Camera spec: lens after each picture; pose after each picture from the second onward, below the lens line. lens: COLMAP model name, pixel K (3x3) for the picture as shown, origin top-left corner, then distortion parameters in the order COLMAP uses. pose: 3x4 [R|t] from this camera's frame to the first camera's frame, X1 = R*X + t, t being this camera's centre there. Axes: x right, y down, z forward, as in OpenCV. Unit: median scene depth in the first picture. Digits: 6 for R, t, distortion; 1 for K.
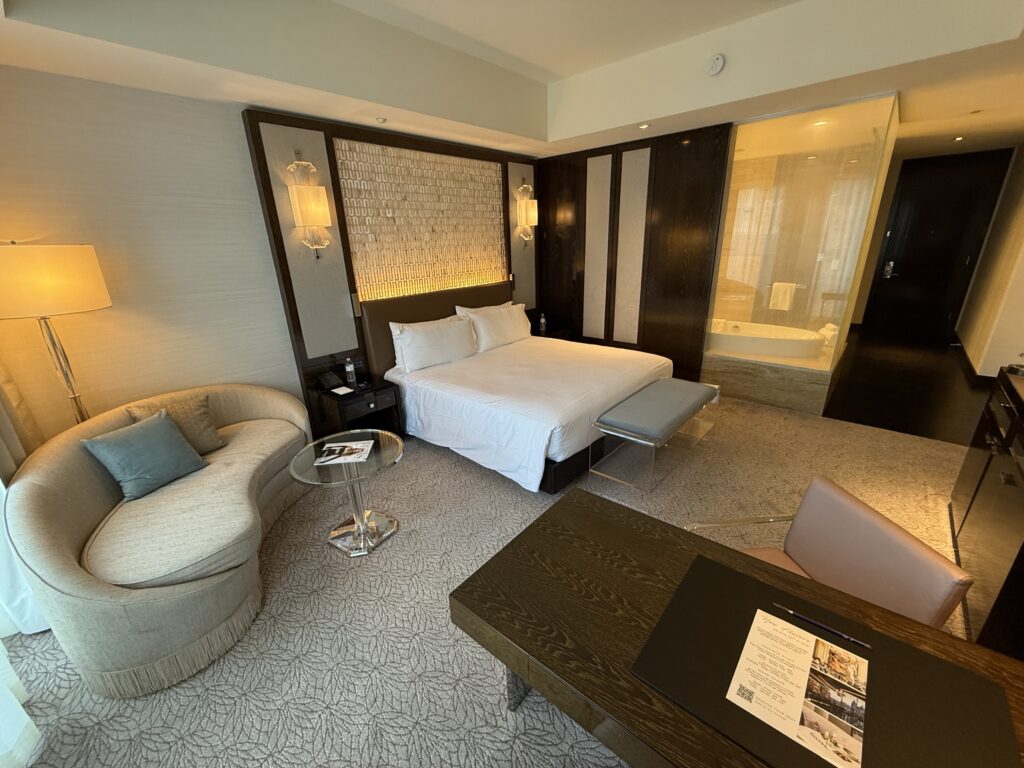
lens RADIAL K [[407.2, 0, 512.0], [0, 407.2, 384.0], [0, 0, 1]] dist [-0.001892, -0.000330]
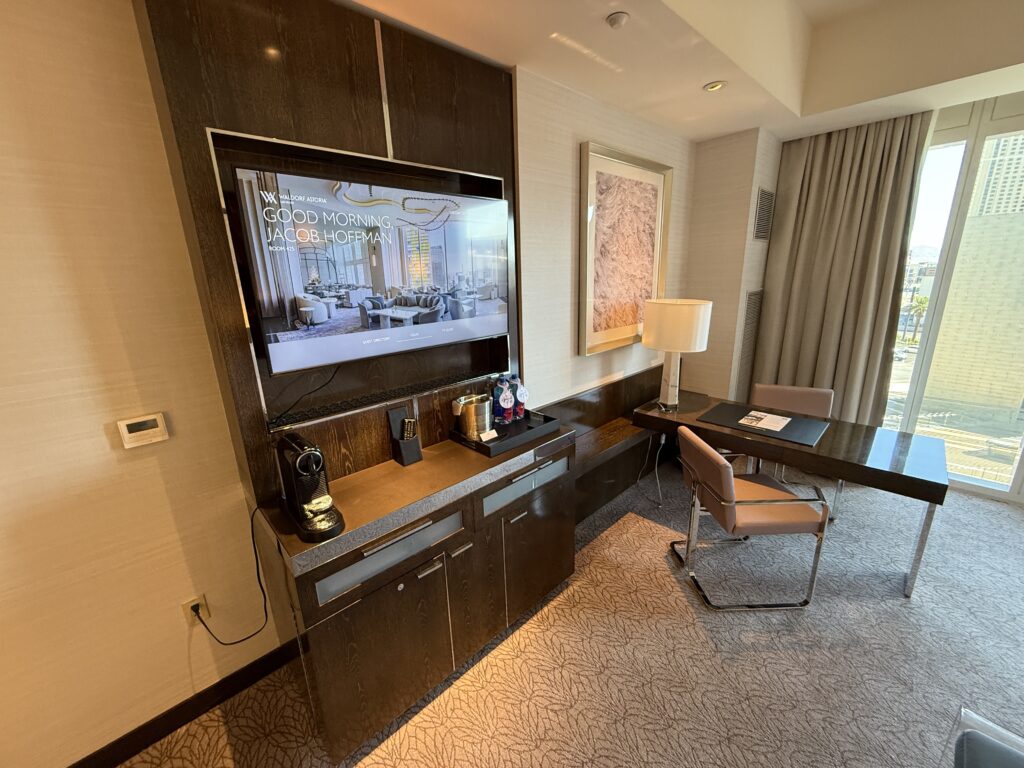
lens RADIAL K [[407.2, 0, 512.0], [0, 407.2, 384.0], [0, 0, 1]] dist [-0.001892, -0.000330]
pose [[-0.994570, 0.037846, 0.096940, 1.362801], [0.086353, 0.820004, 0.565807, -0.781372], [-0.058078, 0.571106, -0.818819, 2.052541]]
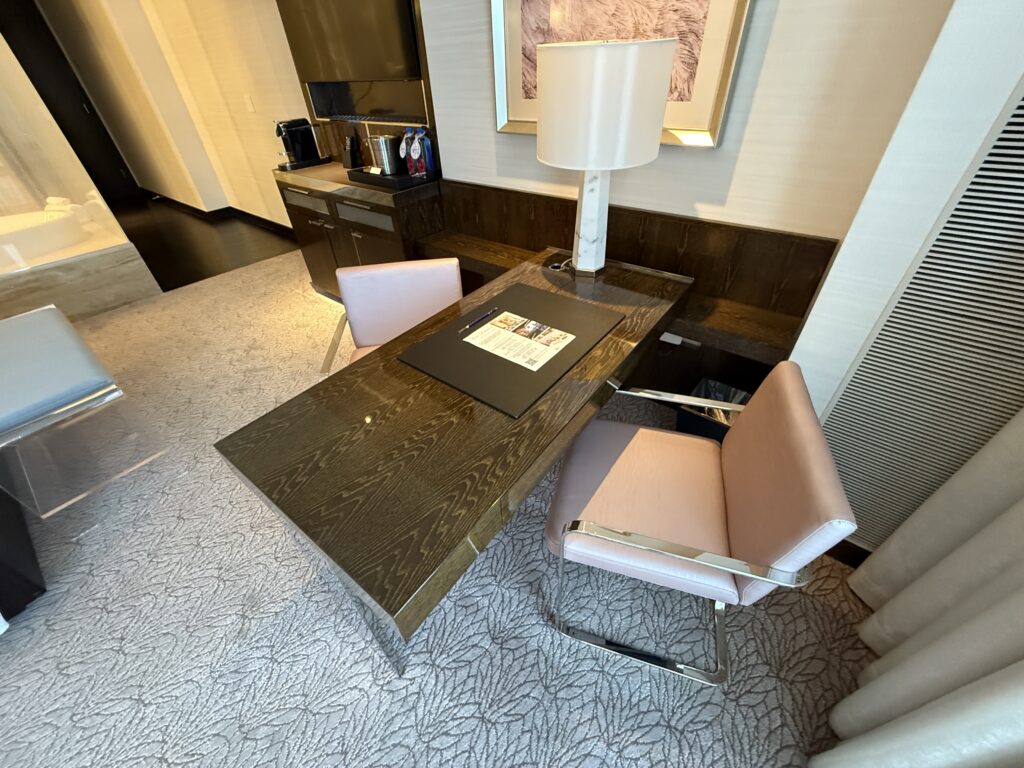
lens RADIAL K [[407.2, 0, 512.0], [0, 407.2, 384.0], [0, 0, 1]] dist [-0.001892, -0.000330]
pose [[-0.048799, -0.596205, 0.801347, -0.341342], [0.372868, 0.733427, 0.568379, 0.007866], [-0.926600, 0.326533, 0.186515, 0.501777]]
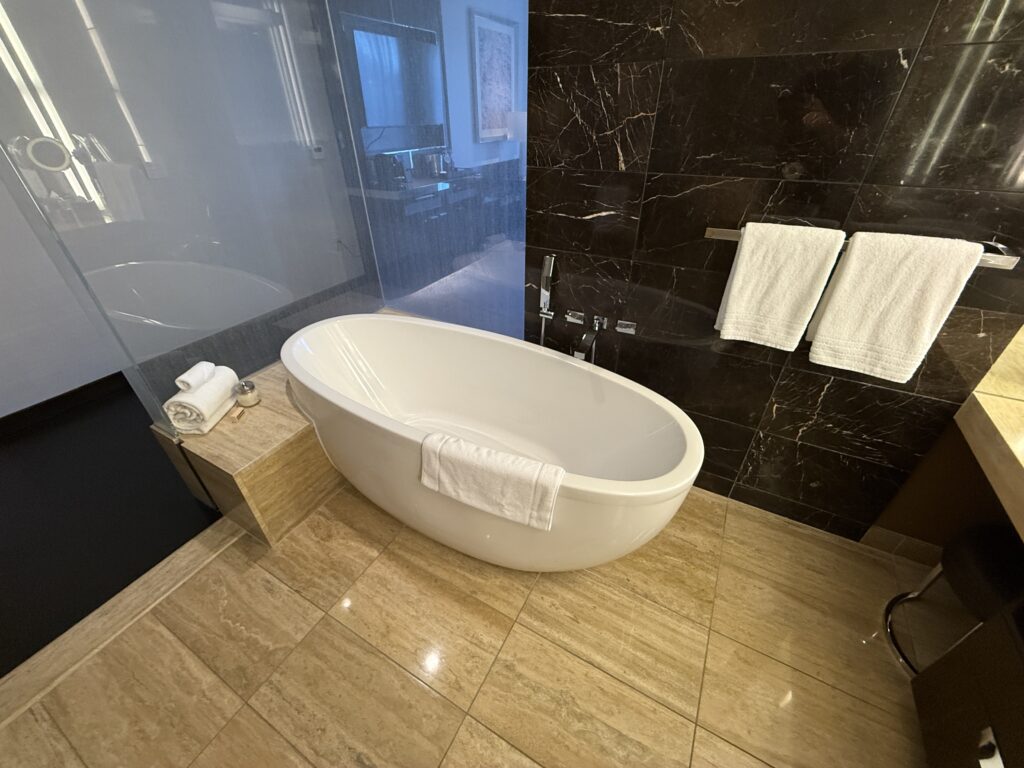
lens RADIAL K [[407.2, 0, 512.0], [0, 407.2, 384.0], [0, 0, 1]] dist [-0.001892, -0.000330]
pose [[-0.973767, 0.157886, -0.163860, 1.798752], [-0.038041, 0.597022, 0.801322, -1.345771], [0.224345, 0.786534, -0.575354, 3.998173]]
